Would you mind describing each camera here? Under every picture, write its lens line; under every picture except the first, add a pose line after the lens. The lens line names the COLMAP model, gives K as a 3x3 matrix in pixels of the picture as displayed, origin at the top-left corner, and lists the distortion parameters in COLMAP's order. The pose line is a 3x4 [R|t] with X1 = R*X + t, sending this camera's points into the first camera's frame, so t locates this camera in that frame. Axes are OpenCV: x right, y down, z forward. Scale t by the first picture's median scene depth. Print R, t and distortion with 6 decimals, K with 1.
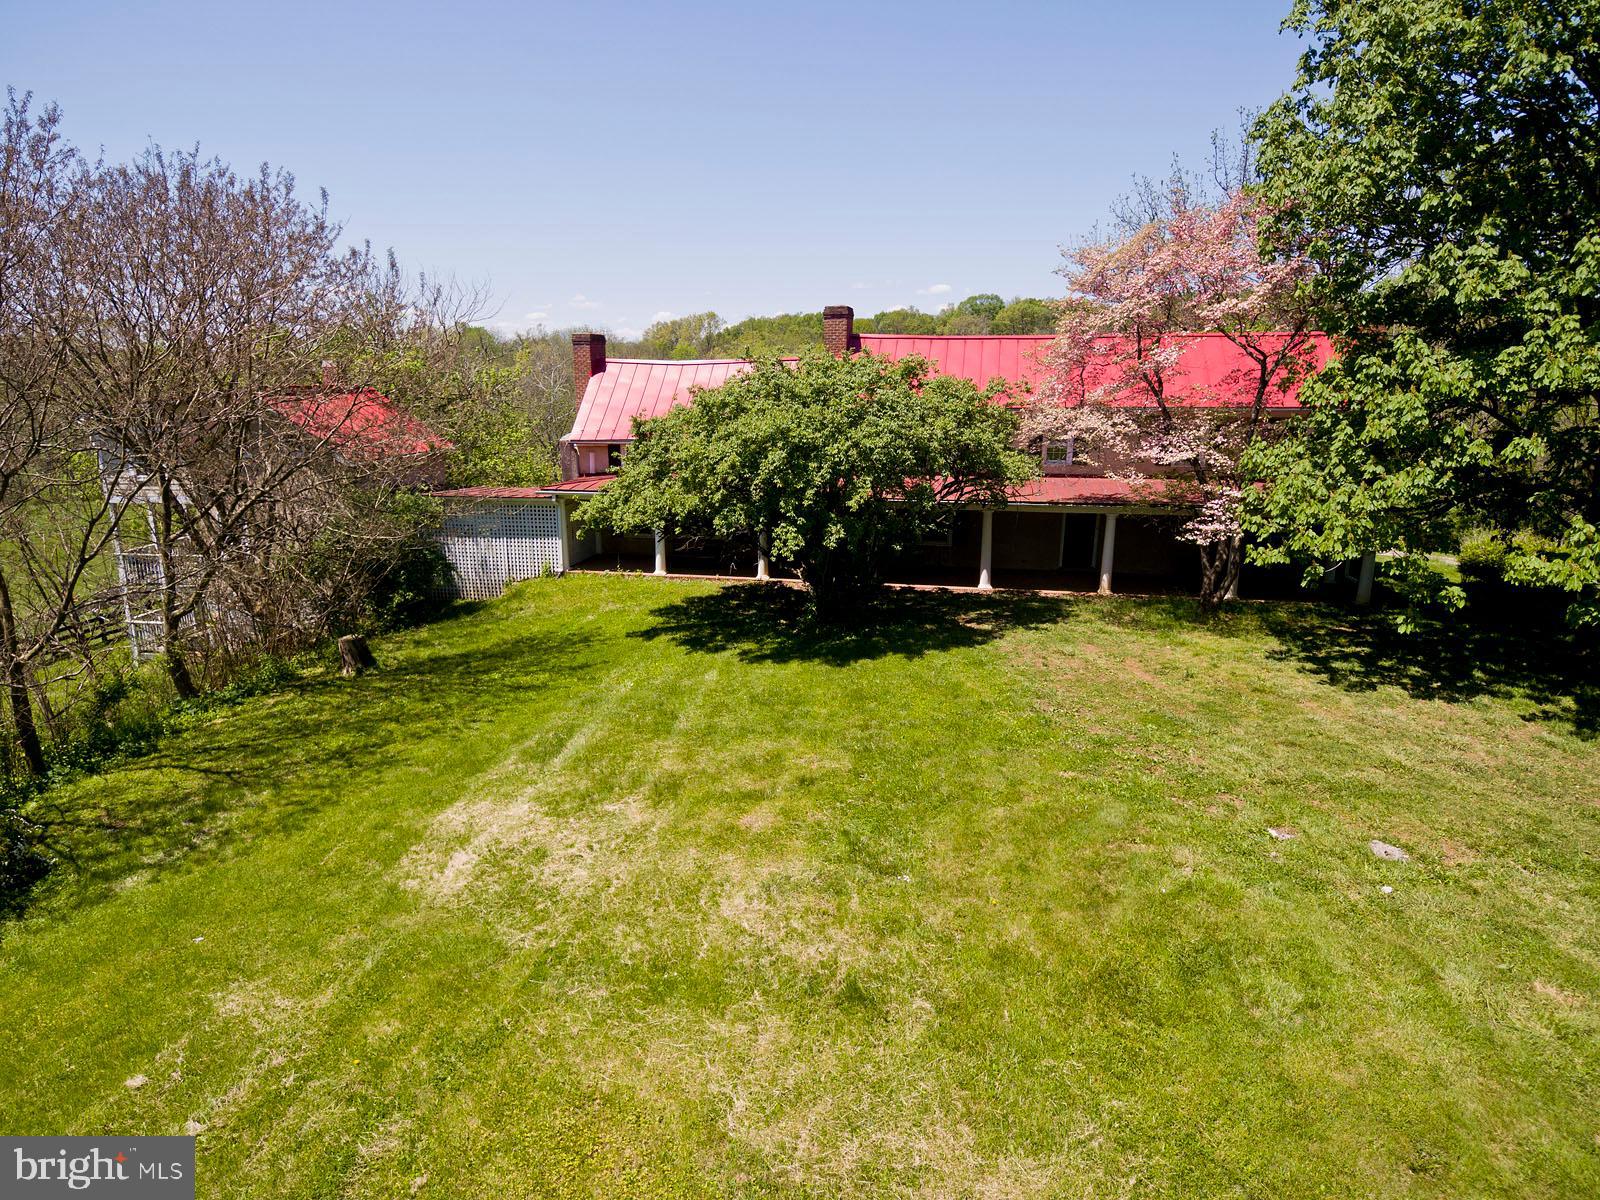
lens RADIAL K [[960.5, 0, 783.5], [0, 960.5, 605.0], [0, 0, 1]] dist [0.090847, -0.117237]
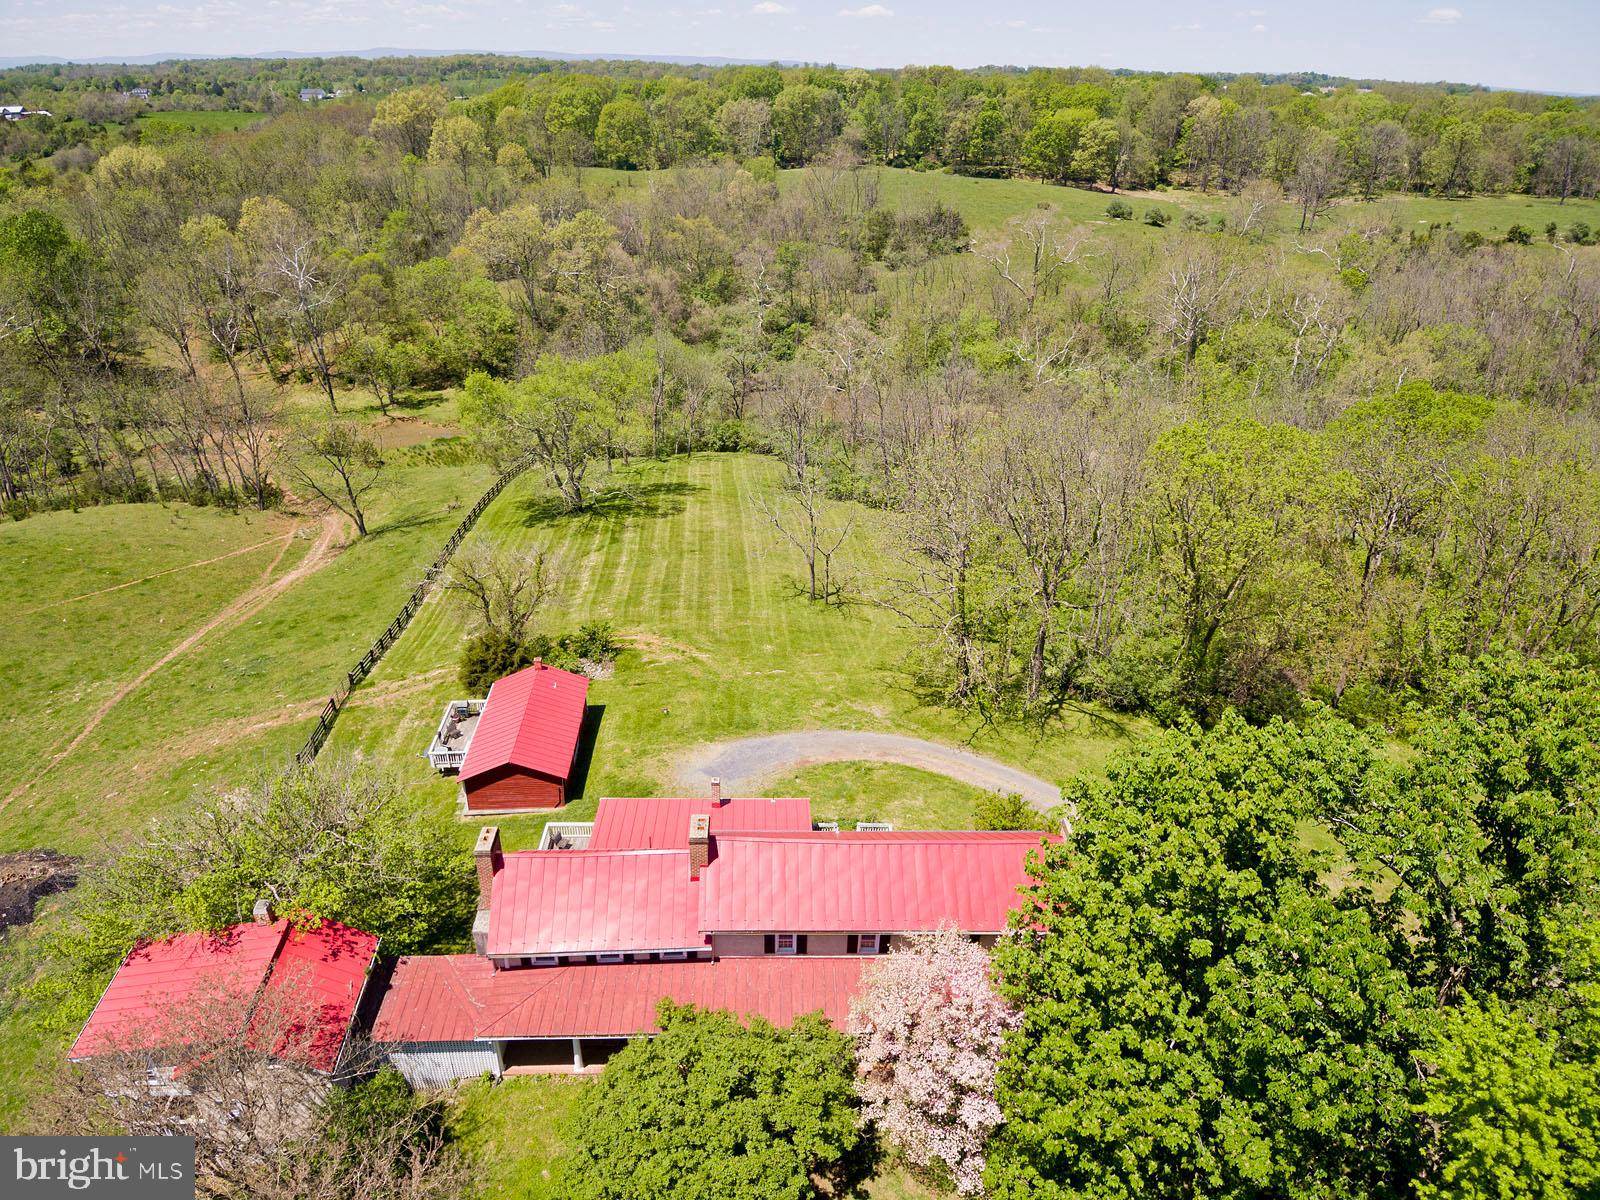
lens RADIAL K [[960.5, 0, 783.5], [0, 960.5, 605.0], [0, 0, 1]] dist [0.090847, -0.117237]
pose [[0.975595, -0.090917, 0.199871, -0.105225], [0.034131, 0.961978, 0.270986, -1.576156], [-0.216909, -0.257551, 0.941604, -0.227765]]
